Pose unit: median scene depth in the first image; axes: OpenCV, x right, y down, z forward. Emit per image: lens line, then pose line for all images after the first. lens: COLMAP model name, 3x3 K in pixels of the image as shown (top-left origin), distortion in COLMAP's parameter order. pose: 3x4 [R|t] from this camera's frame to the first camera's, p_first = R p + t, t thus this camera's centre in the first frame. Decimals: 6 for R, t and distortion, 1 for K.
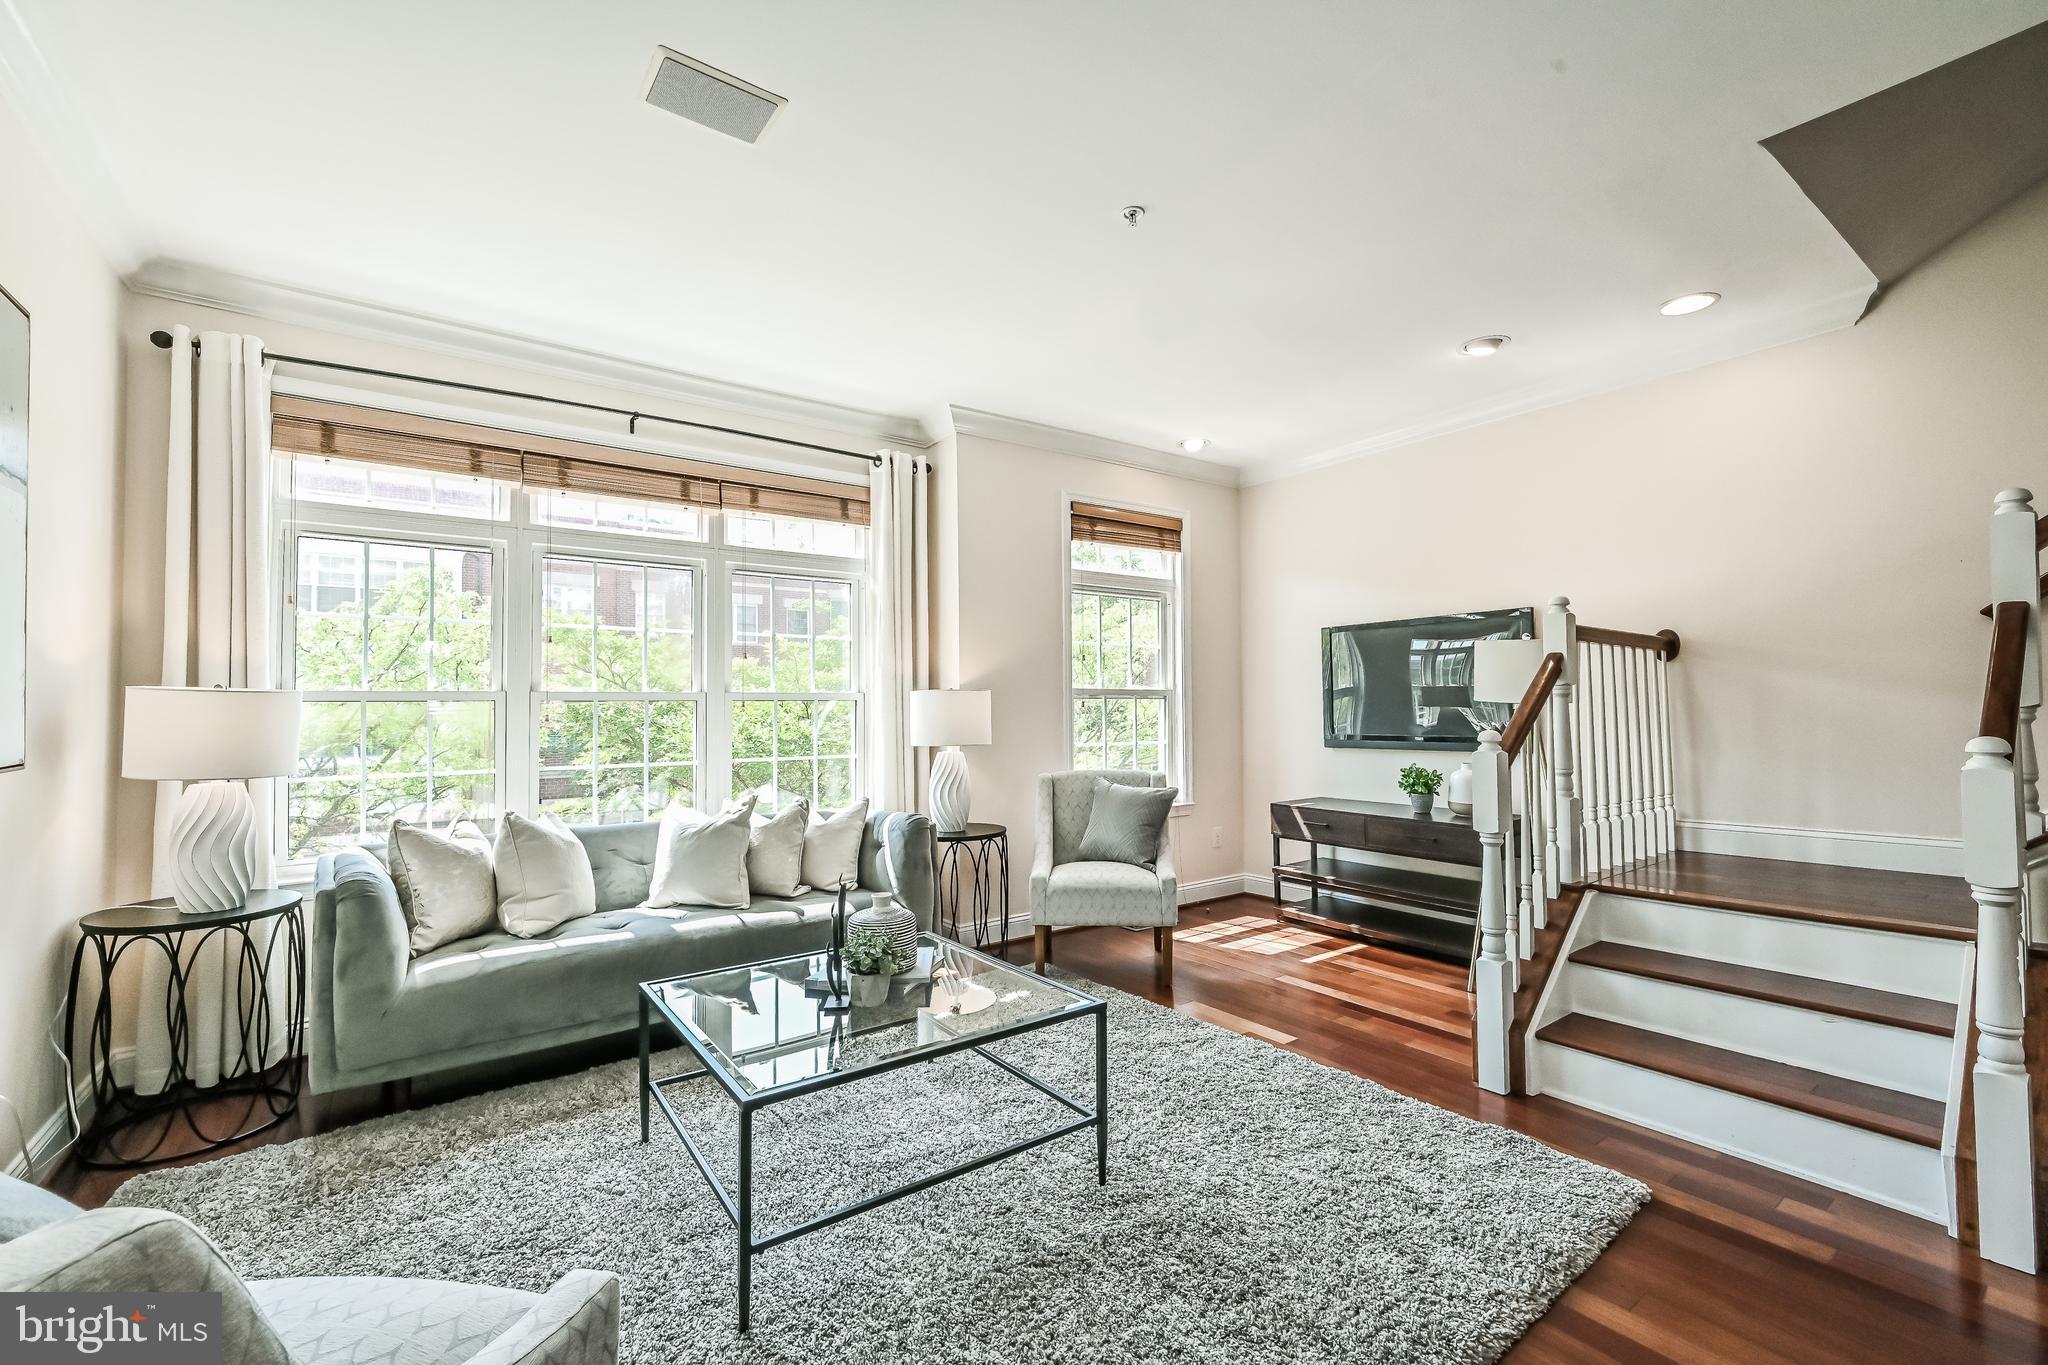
lens RADIAL K [[868.7, 0, 1031.8], [0, 868.7, 688.9], [0, 0, 1]] dist [-0.004776, 0.000737]
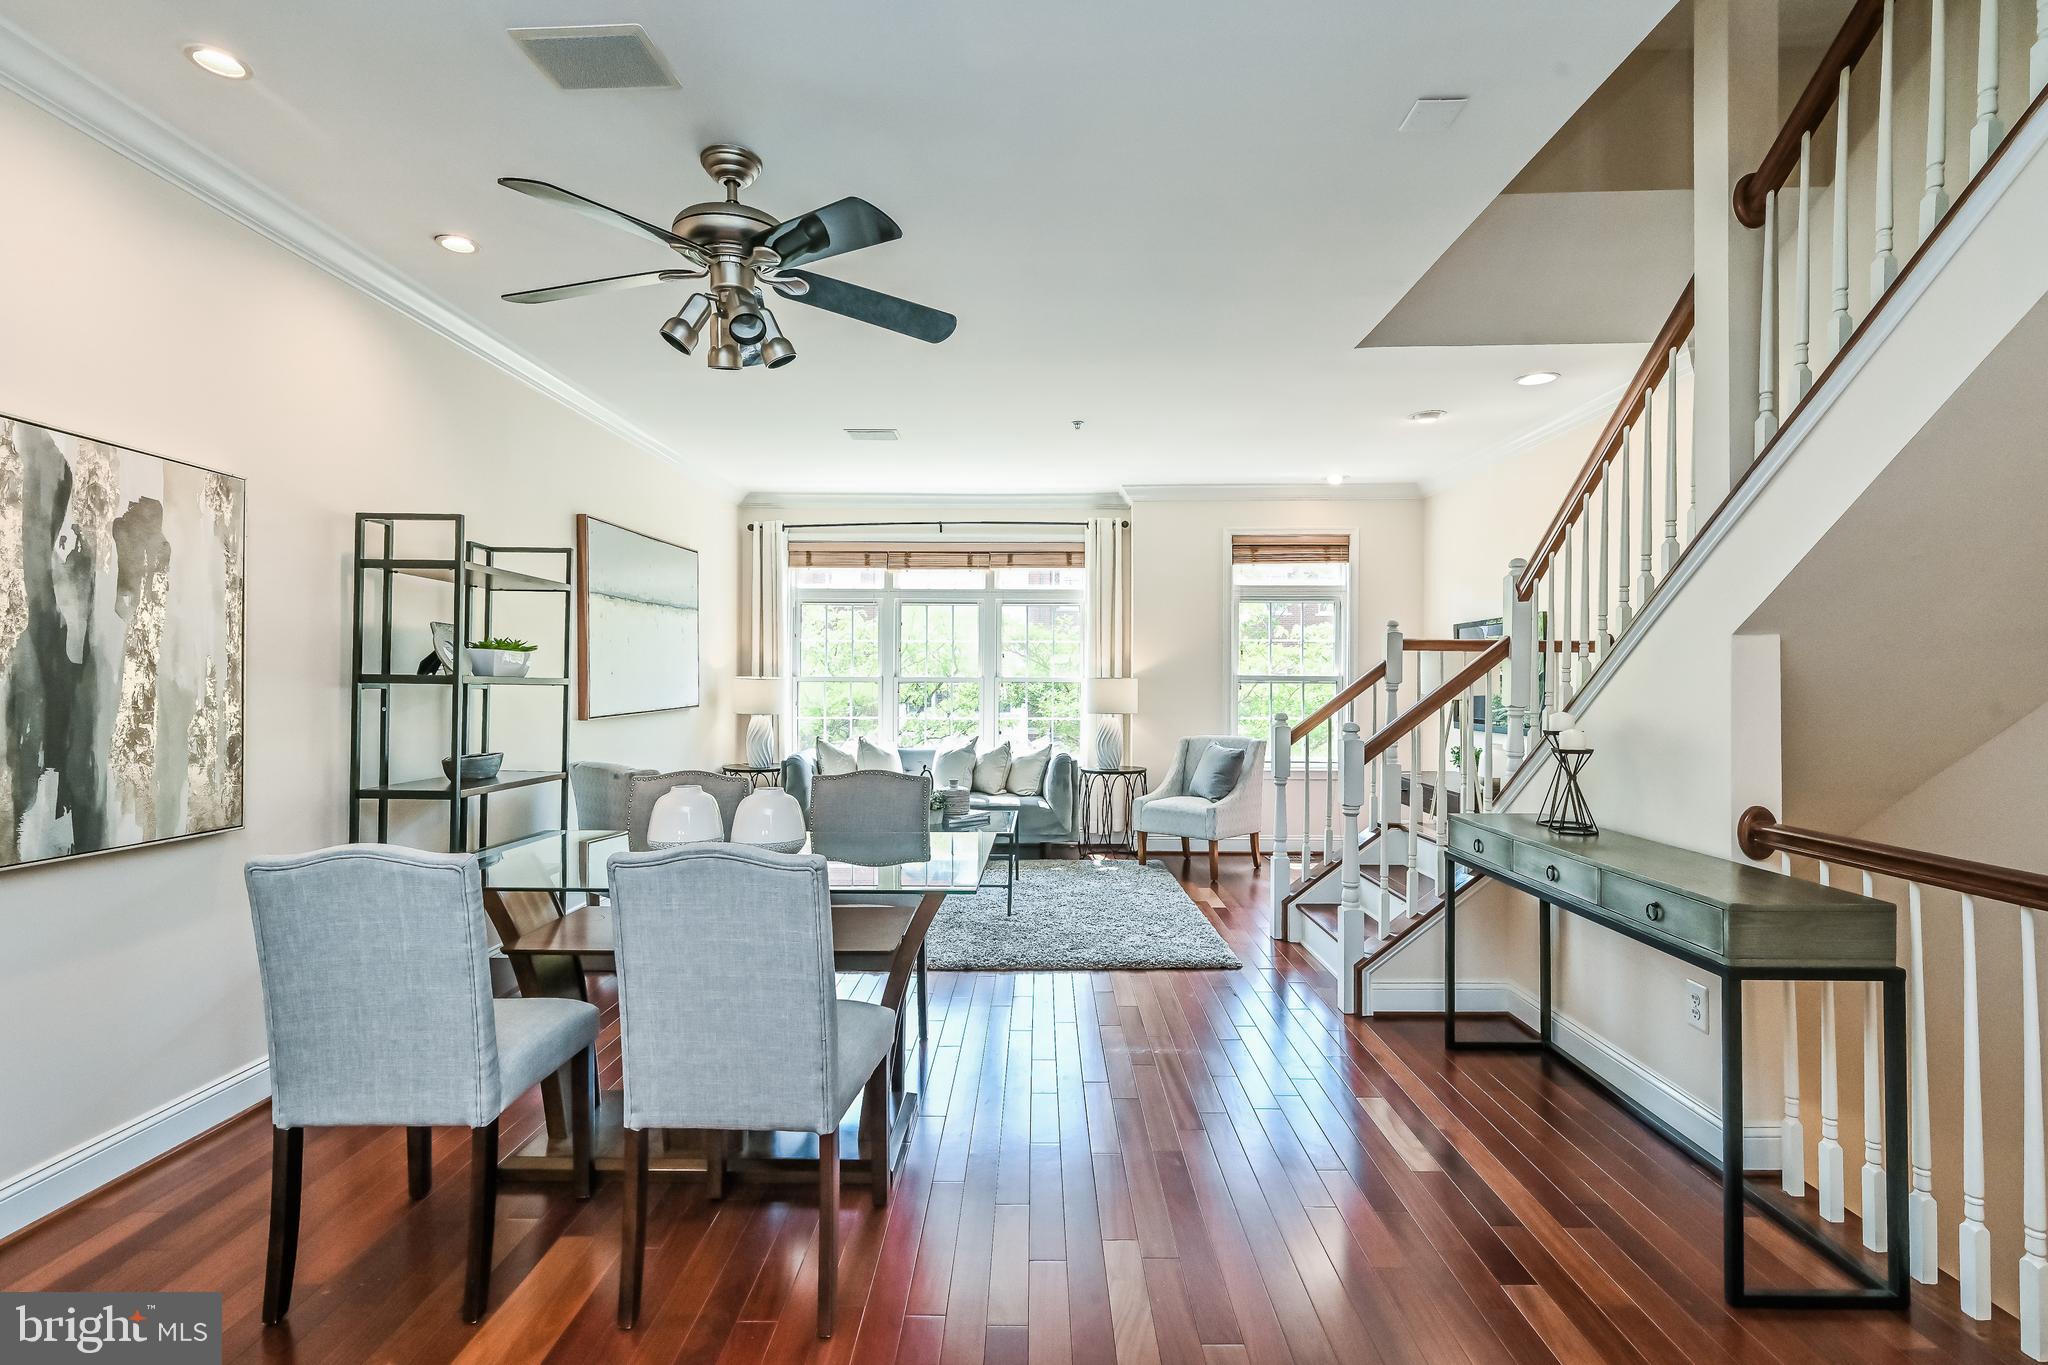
lens RADIAL K [[948.7, 0, 1024.5], [0, 948.7, 680.4], [0, 0, 1]] dist [-0.001910, 0.000064]
pose [[0.800900, 0.013523, -0.598646, 0.787774], [0.002459, 0.999662, 0.025872, -0.036931], [0.598793, -0.022193, 0.800596, -0.435420]]
